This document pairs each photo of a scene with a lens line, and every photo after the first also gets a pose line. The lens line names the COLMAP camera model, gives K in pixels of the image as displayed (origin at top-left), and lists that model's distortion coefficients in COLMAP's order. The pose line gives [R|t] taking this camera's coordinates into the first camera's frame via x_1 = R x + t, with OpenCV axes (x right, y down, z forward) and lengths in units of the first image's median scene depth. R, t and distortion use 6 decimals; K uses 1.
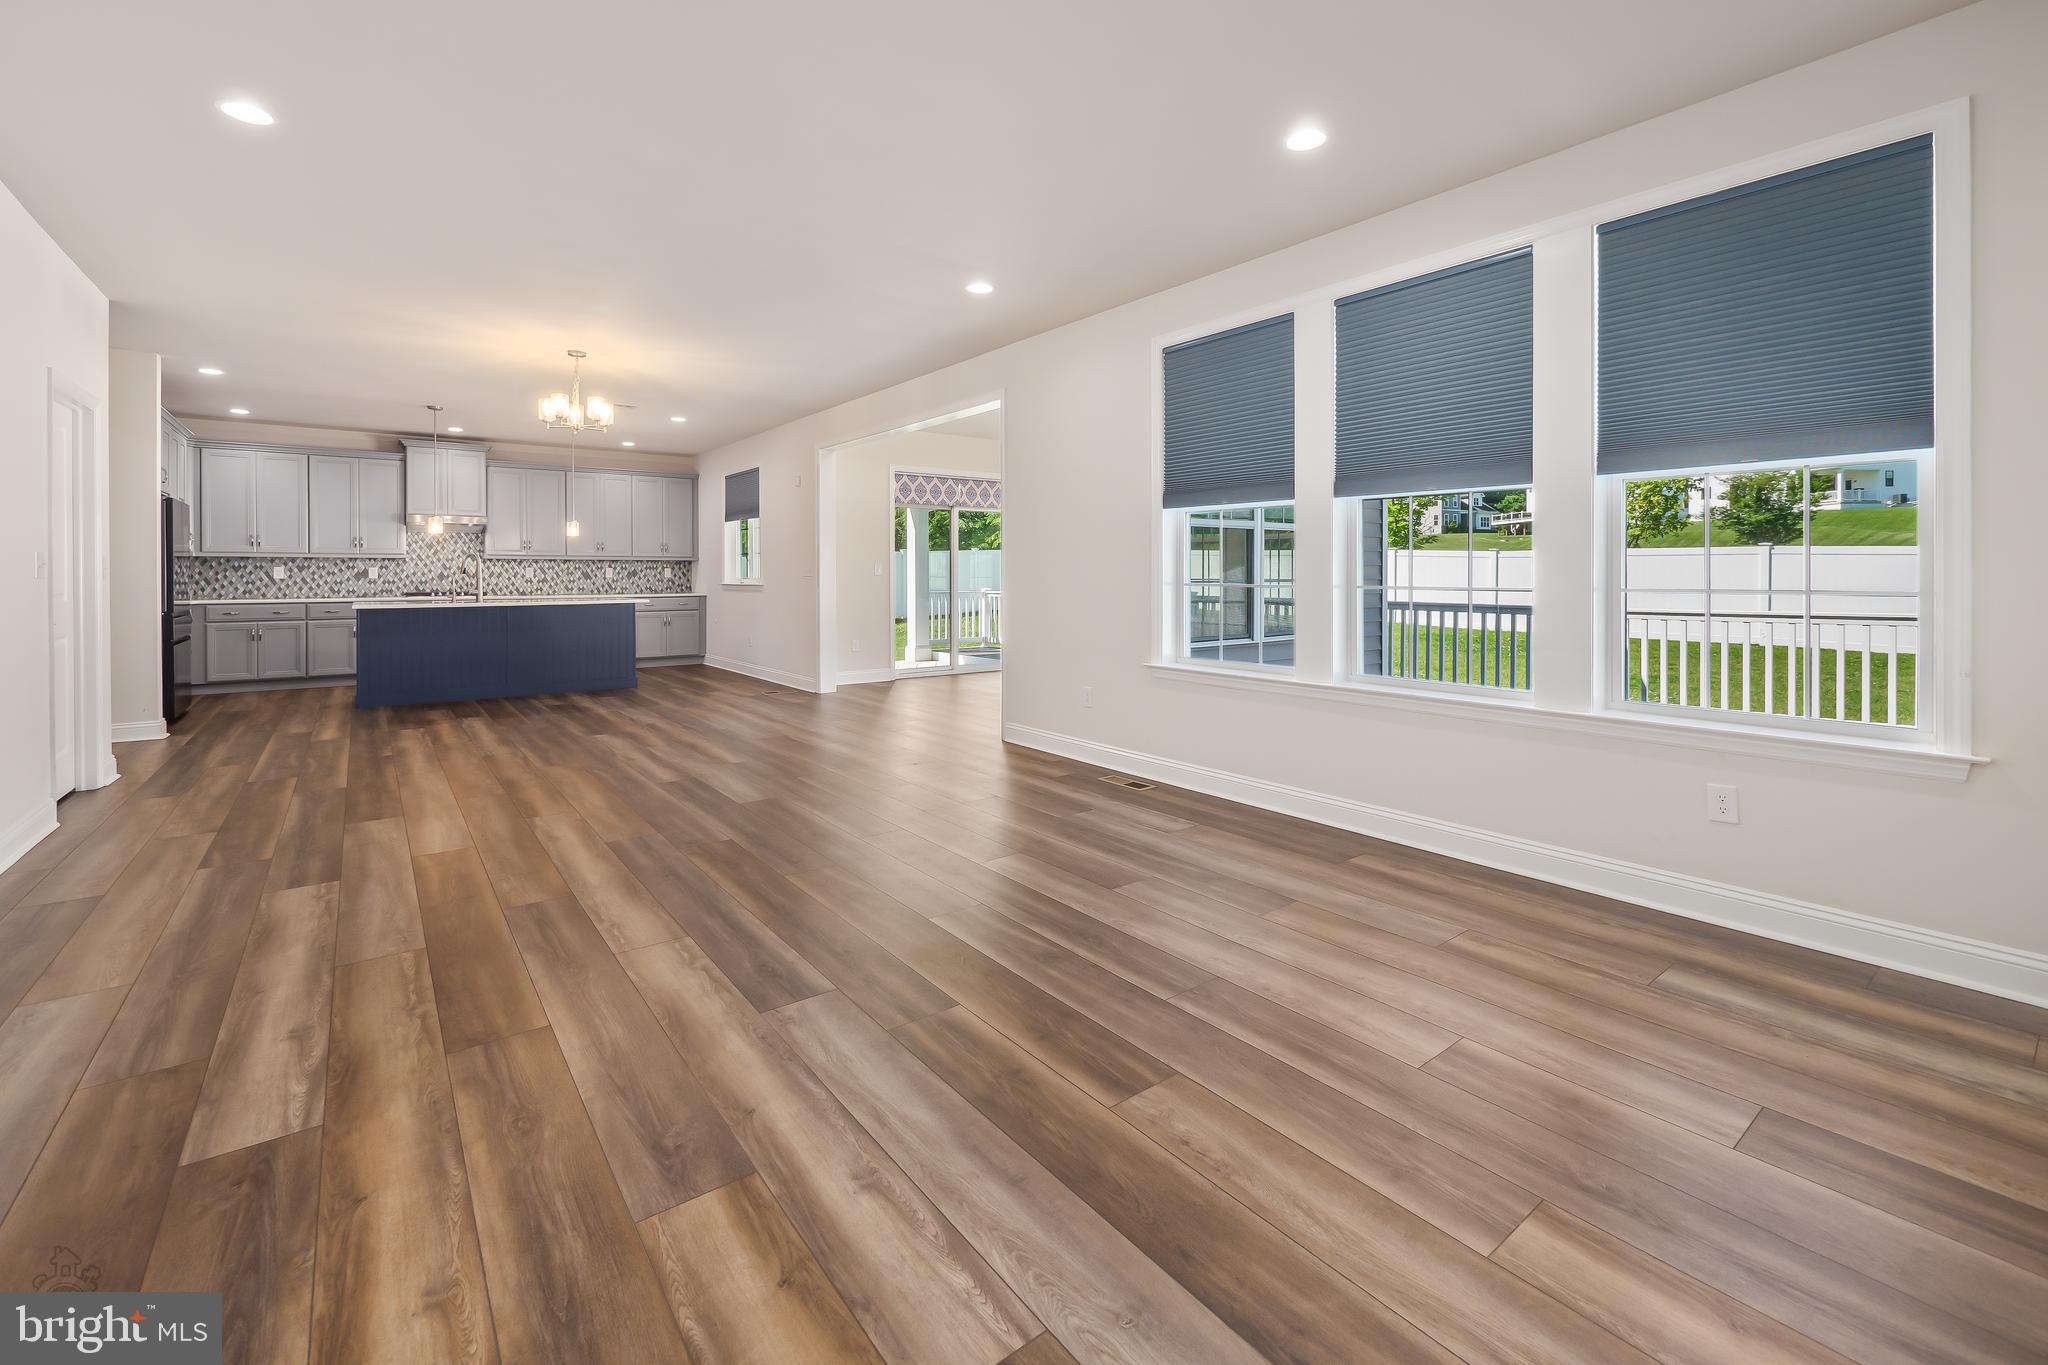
lens RADIAL K [[866.5, 0, 1007.5], [0, 866.5, 572.6], [0, 0, 1]] dist [-0.007942, 0.000094]
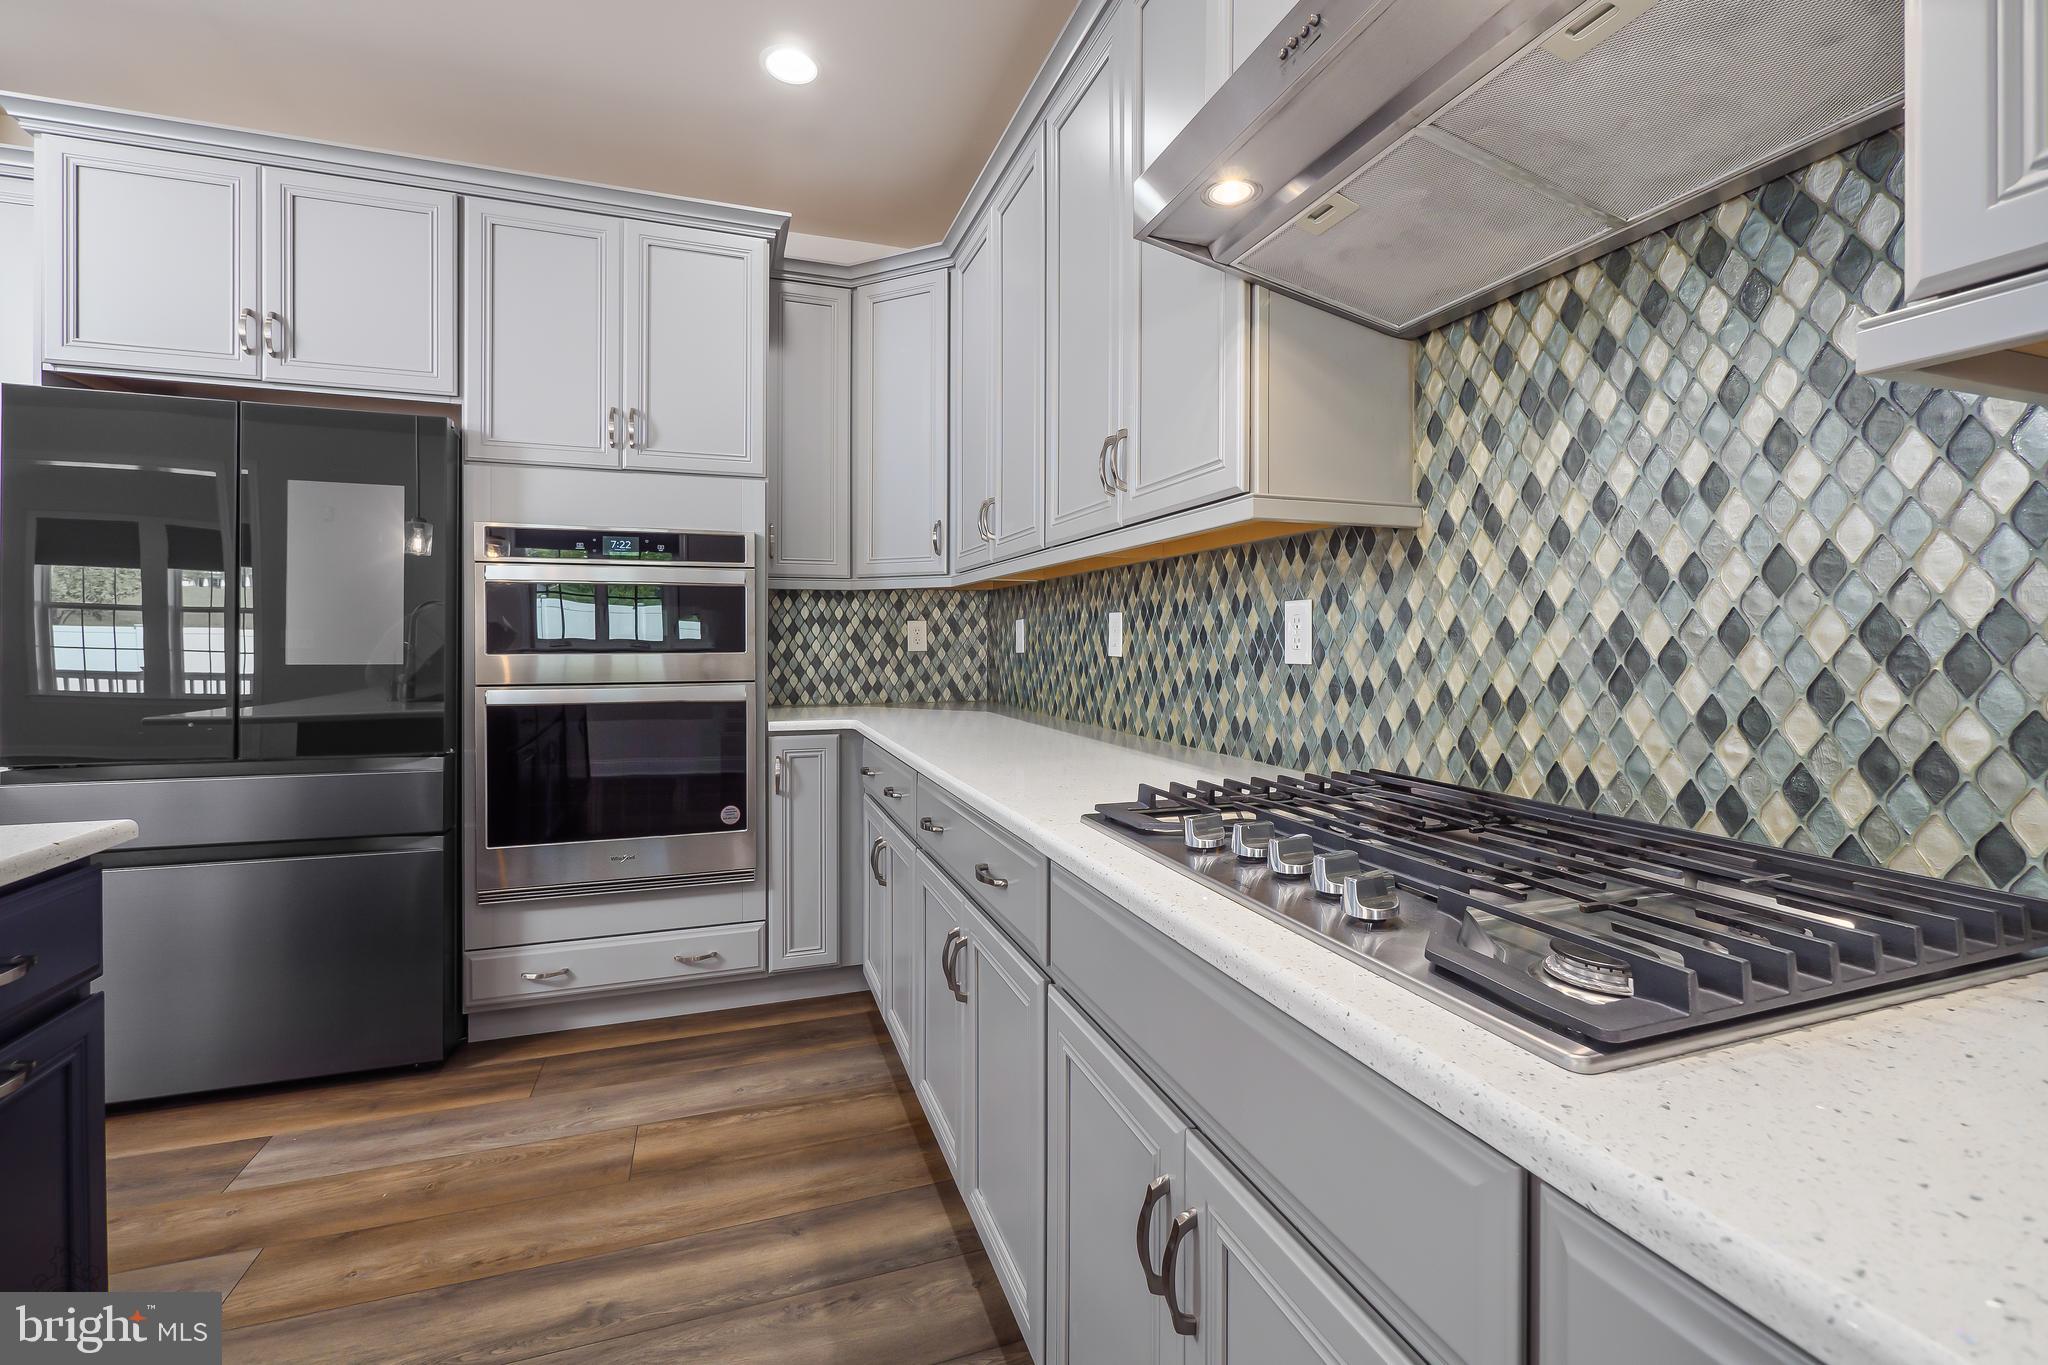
lens RADIAL K [[866.5, 0, 1017.4], [0, 866.5, 644.5], [0, 0, 1]] dist [-0.007942, 0.000094]
pose [[-0.298777, 0.003409, -0.954317, -0.561957], [-0.000762, 0.999992, 0.003810, 0.002169], [0.954323, 0.001866, -0.298772, 1.015099]]
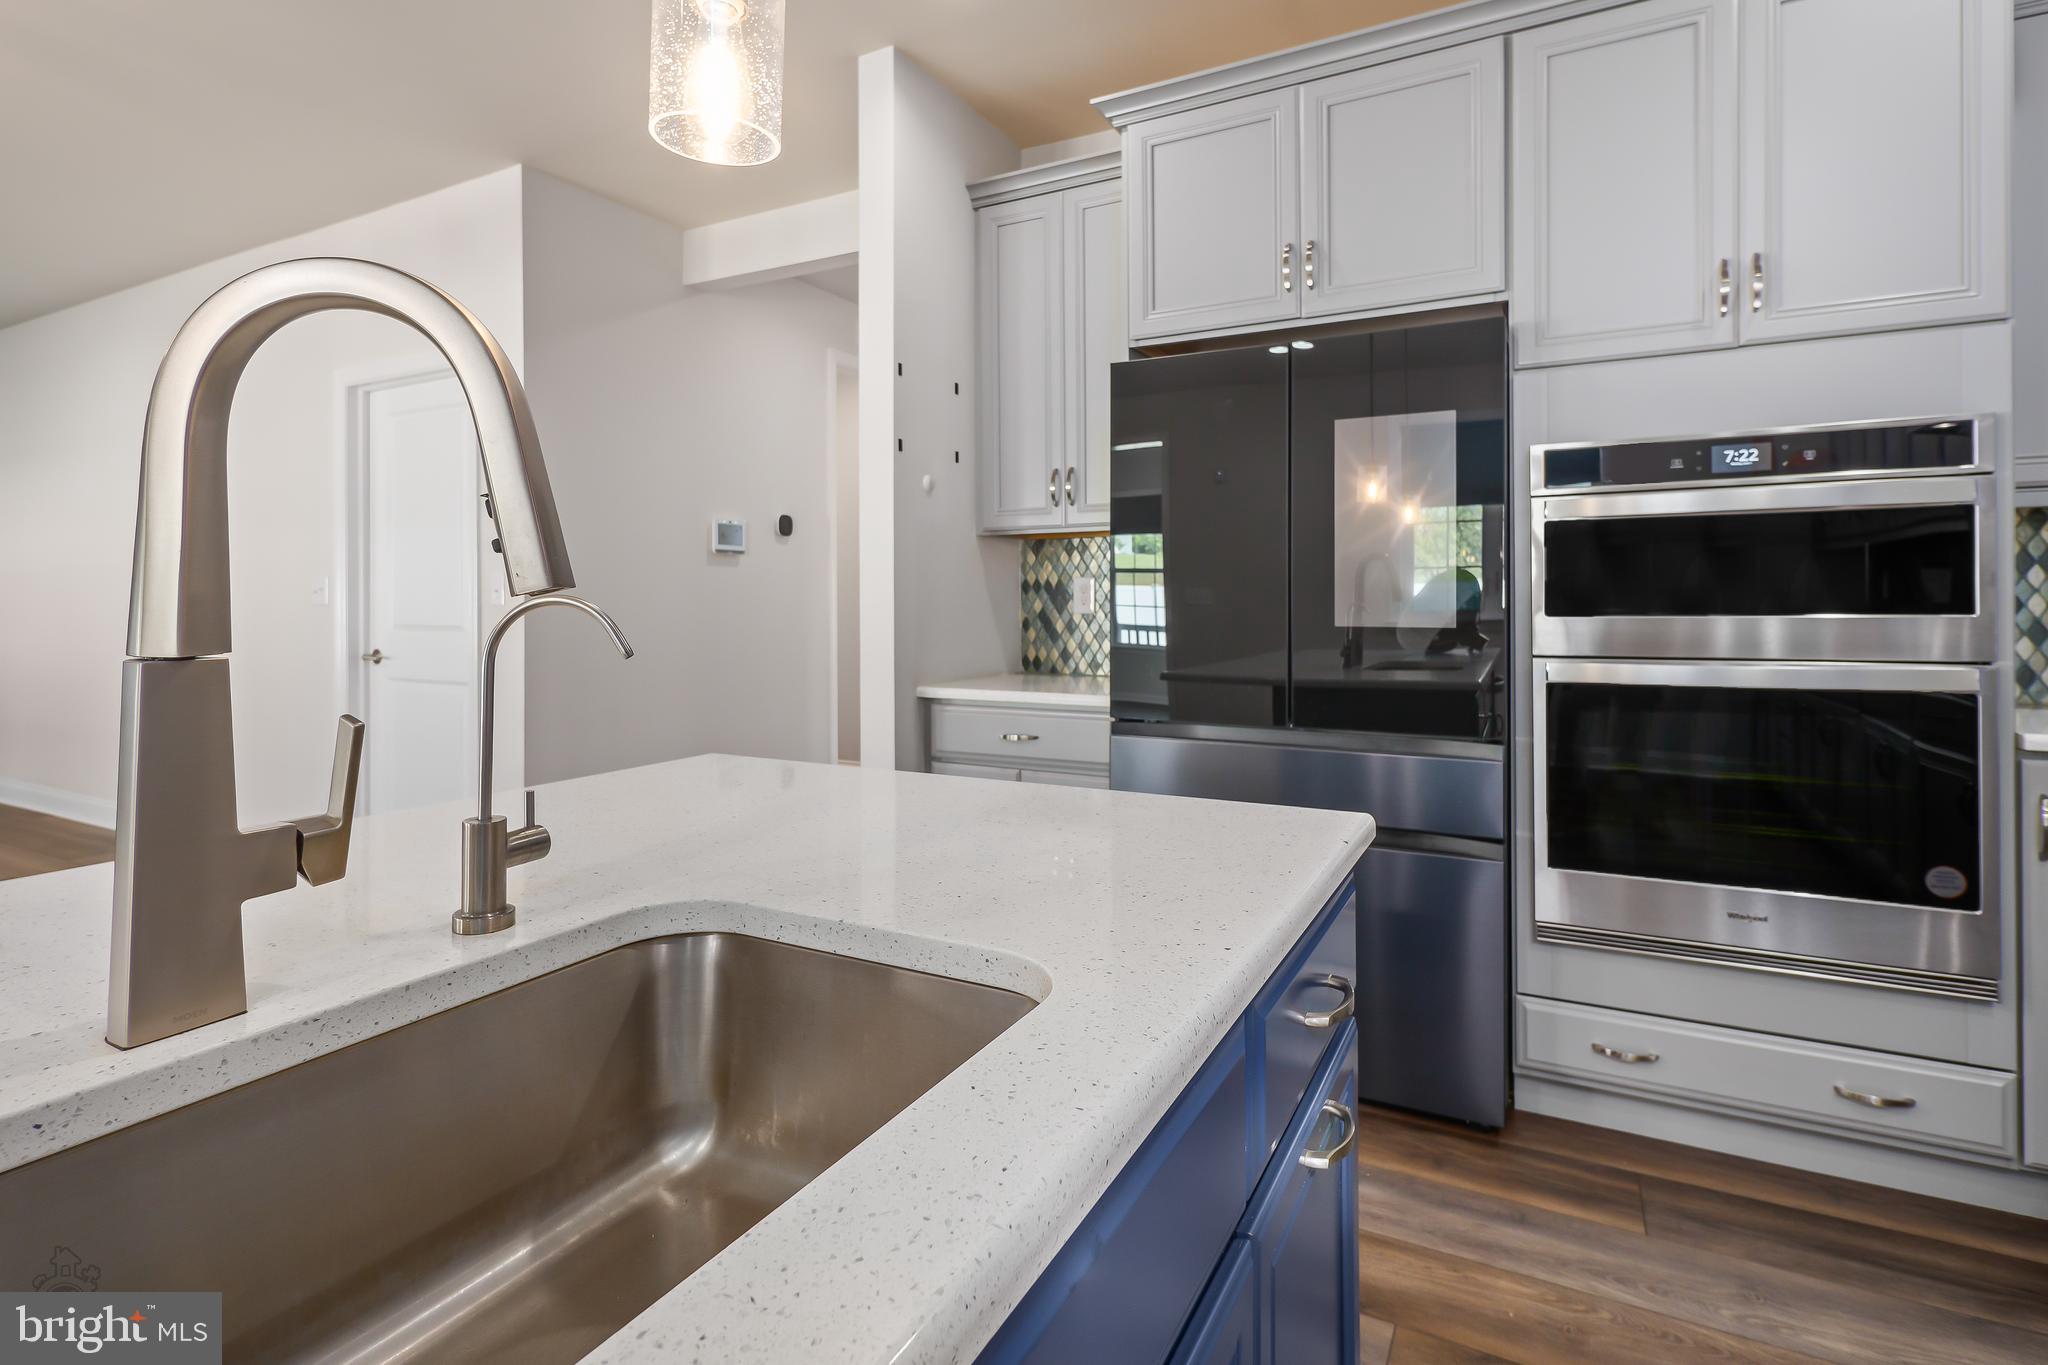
lens RADIAL K [[999.4, 0, 1017.7], [0, 999.4, 601.4], [0, 0, 1]] dist [-0.002032, -0.001895]
pose [[-0.906233, 0.004523, -0.422754, -0.553128], [0.005193, 0.999986, -0.000434, 0.002335], [0.422746, -0.002589, -0.906244, 0.943038]]
